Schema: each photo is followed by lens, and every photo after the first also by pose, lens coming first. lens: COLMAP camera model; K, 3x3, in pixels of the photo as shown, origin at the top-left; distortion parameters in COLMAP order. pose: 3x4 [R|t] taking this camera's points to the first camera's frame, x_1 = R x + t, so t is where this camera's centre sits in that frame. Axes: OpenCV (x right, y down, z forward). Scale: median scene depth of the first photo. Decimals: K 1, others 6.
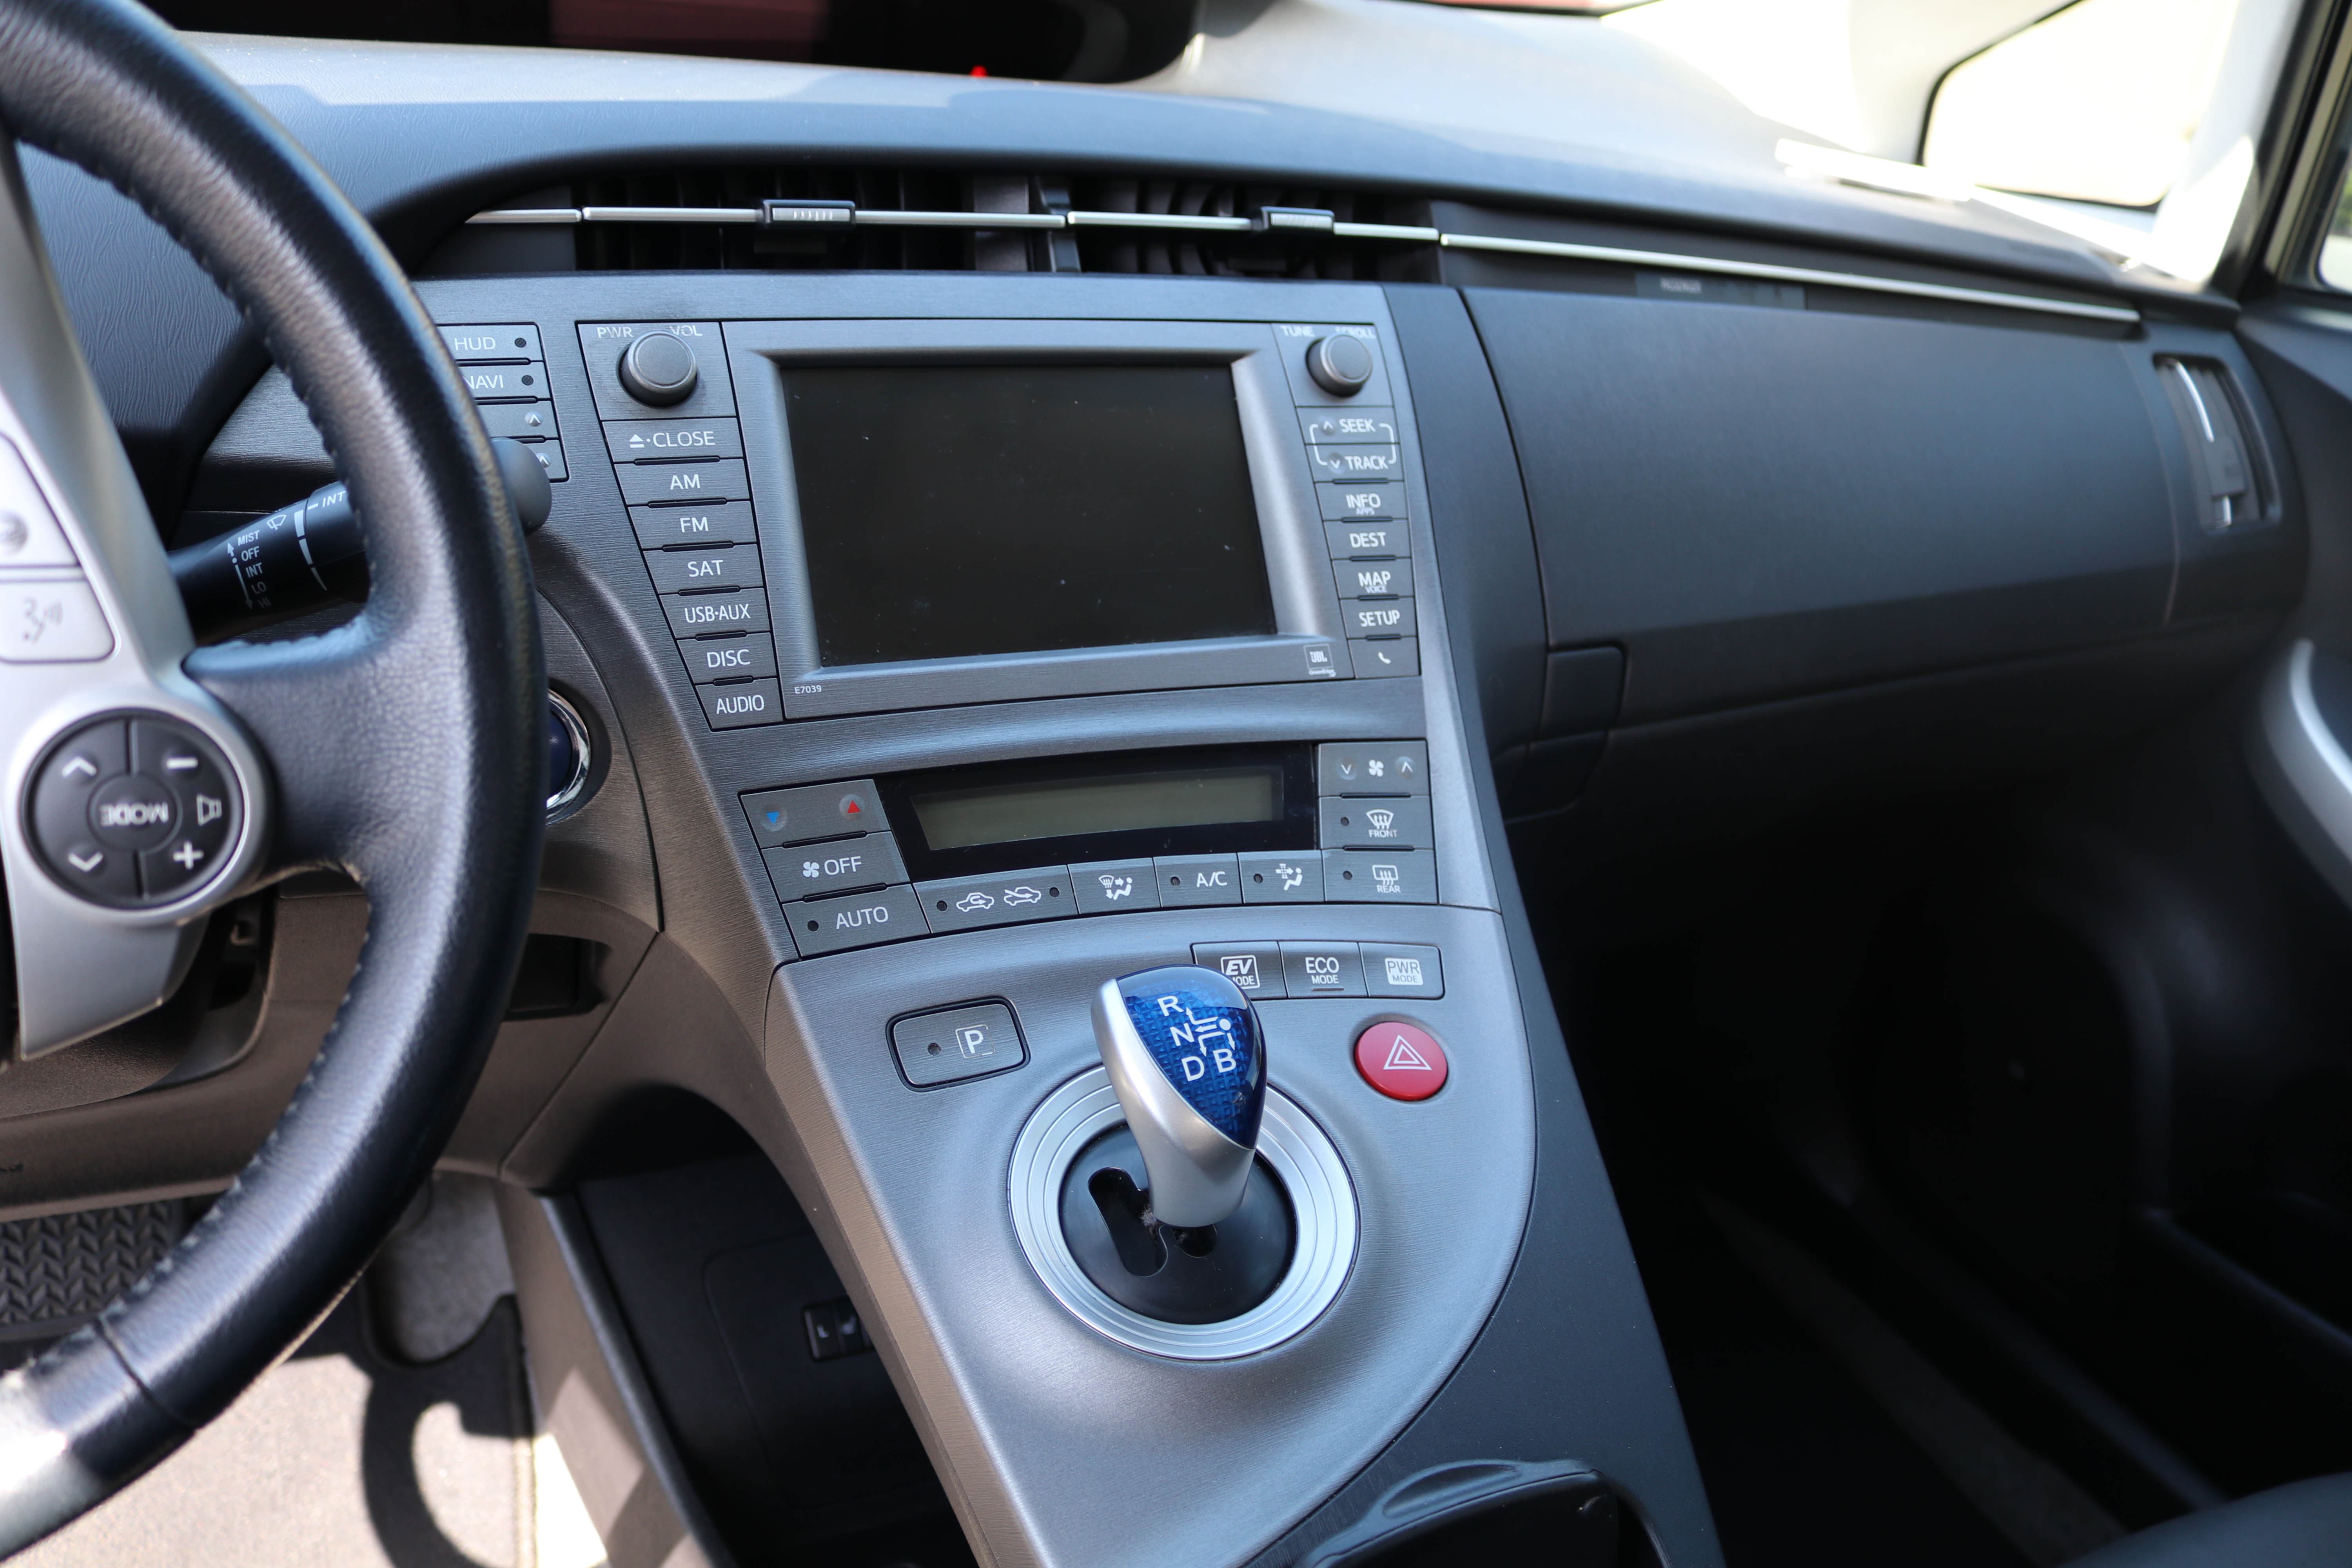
lens RADIAL K [[2025.8, 0, 1161.6], [0, 2025.8, 788.1], [0, 0, 1]] dist [-0.132186, 0.108929]
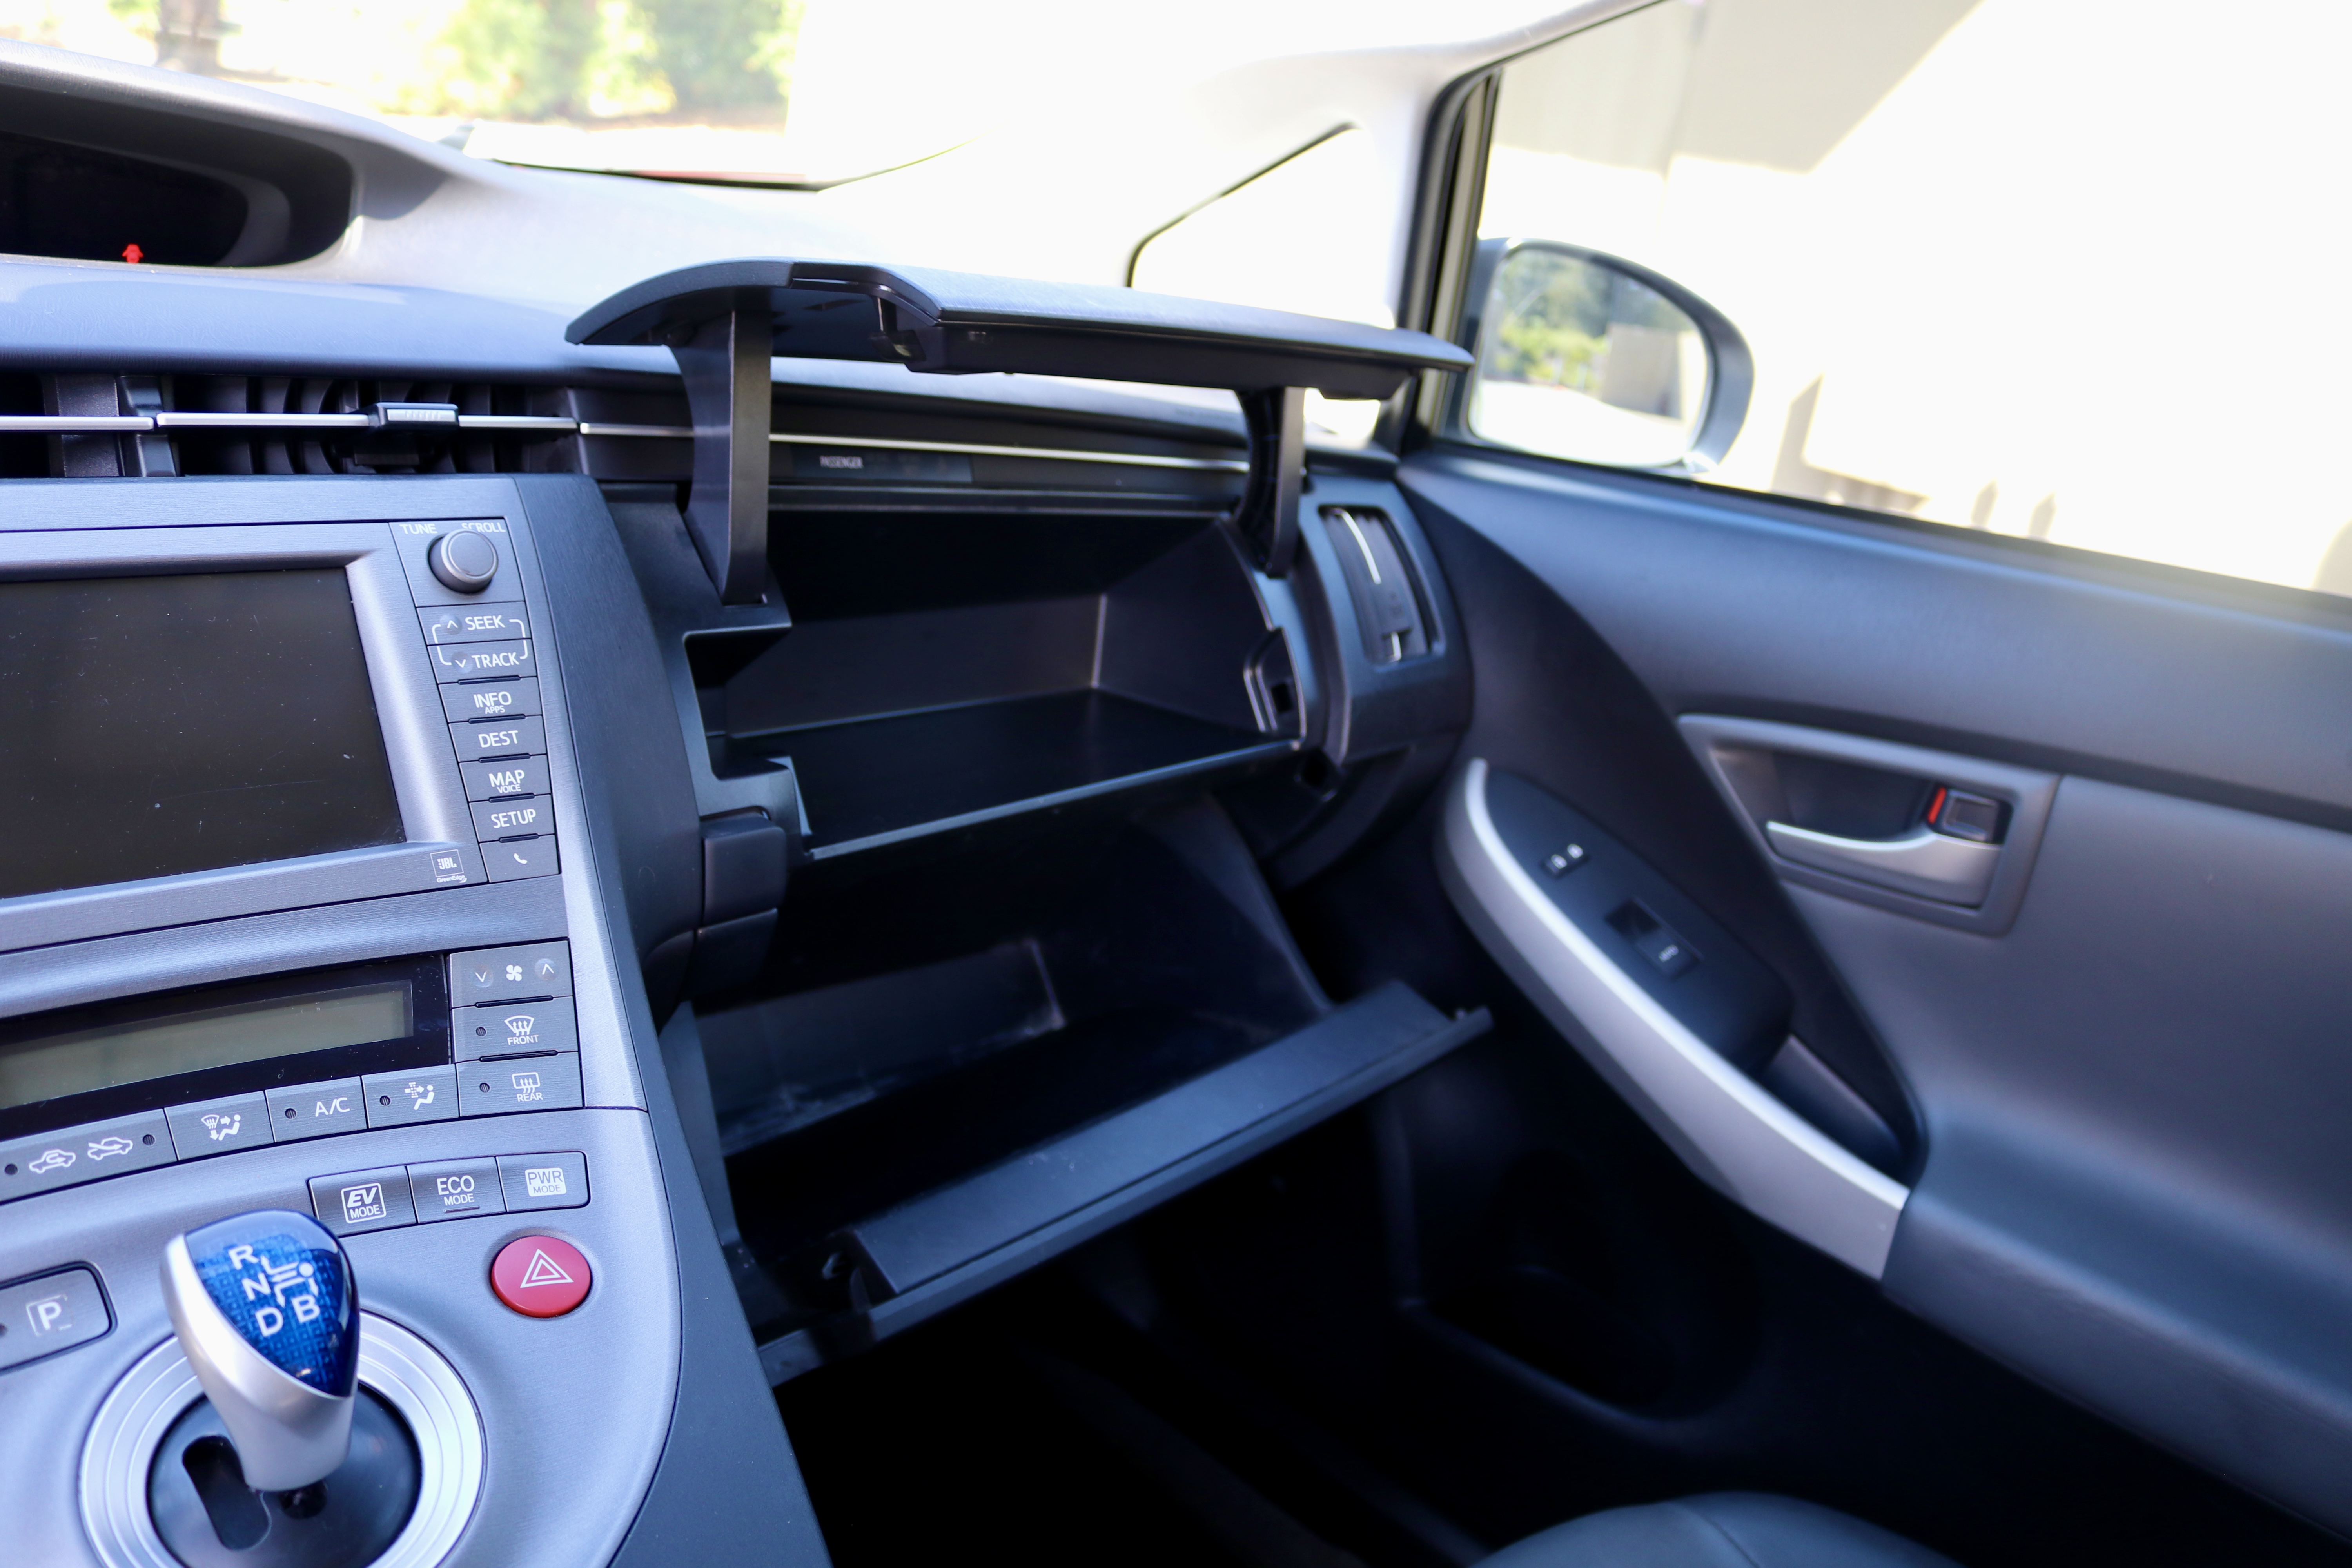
lens RADIAL K [[2025.8, 0, 1167.9], [0, 2025.8, 789.1], [0, 0, 1]] dist [-0.132186, 0.108929]
pose [[0.948200, -0.064434, 0.311071, 0.119475], [0.086436, 0.994599, -0.057456, -0.016729], [-0.305689, 0.081367, 0.948648, -0.020479]]
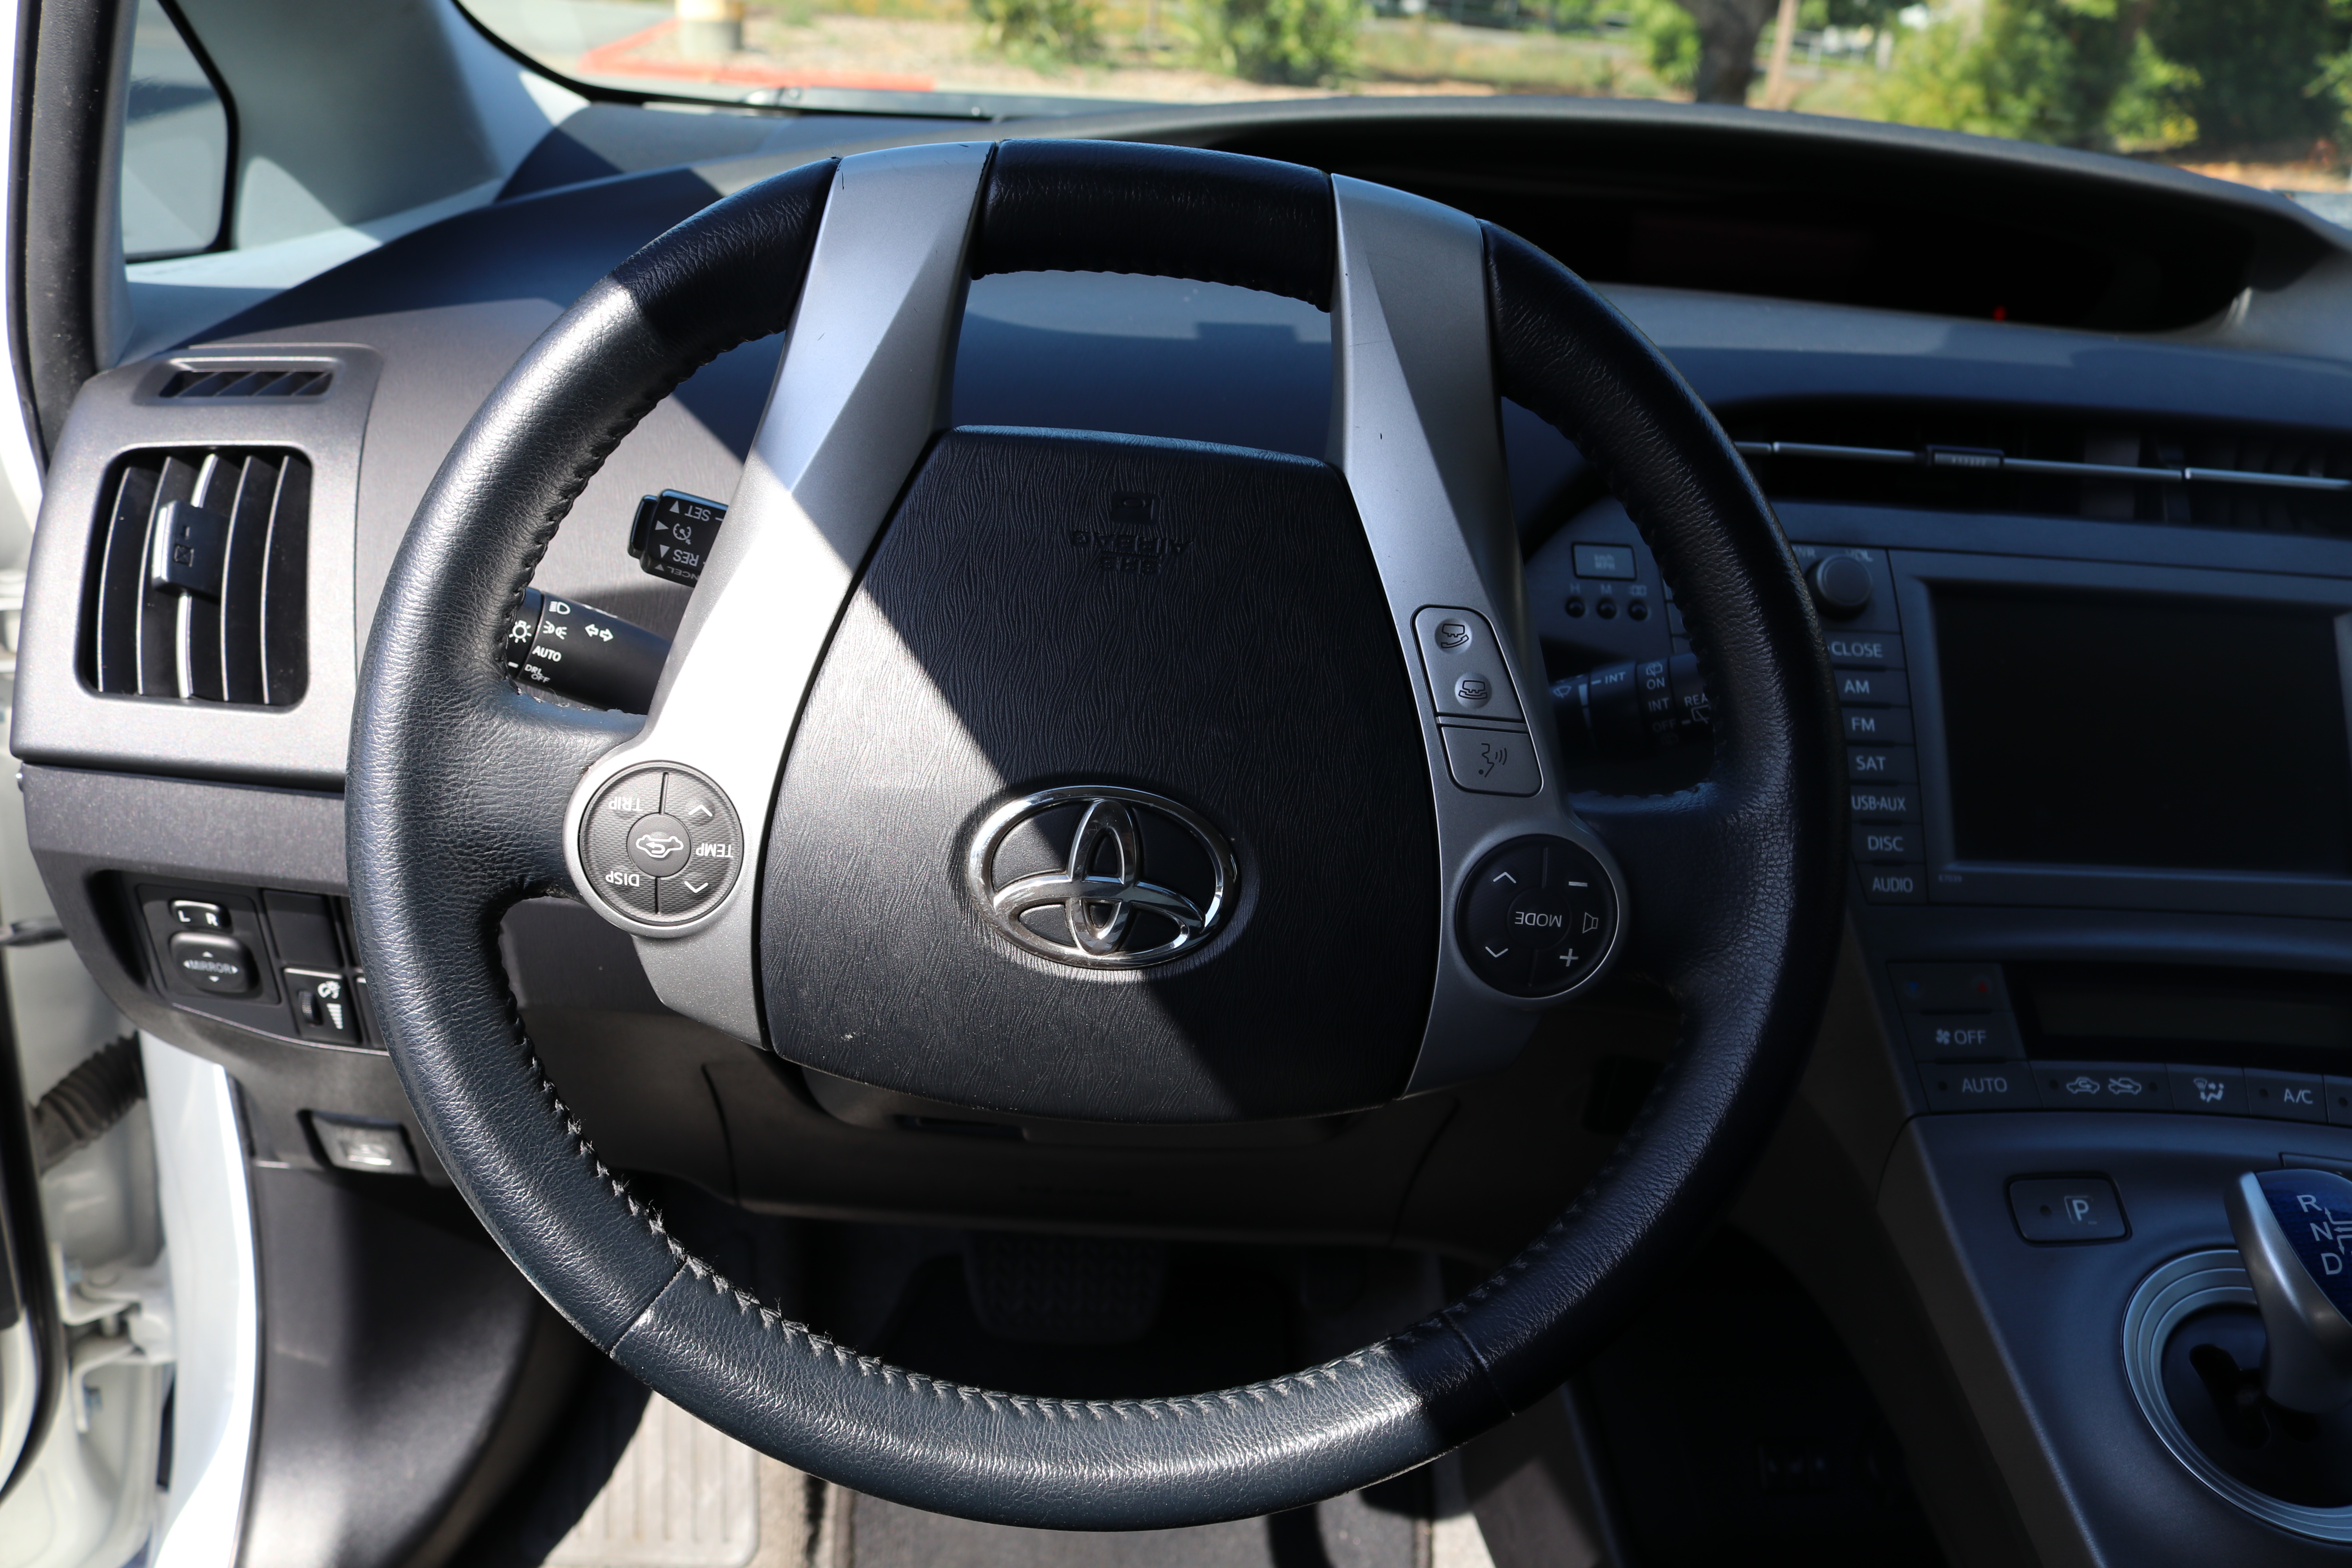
lens RADIAL K [[2025.8, 0, 1180.5], [0, 2025.8, 787.8], [0, 0, 1]] dist [-0.132186, 0.108929]
pose [[0.932874, 0.103016, -0.345157, -0.189000], [-0.131417, 0.989519, -0.059853, 0.023546], [0.335373, 0.101195, 0.936635, -0.190412]]
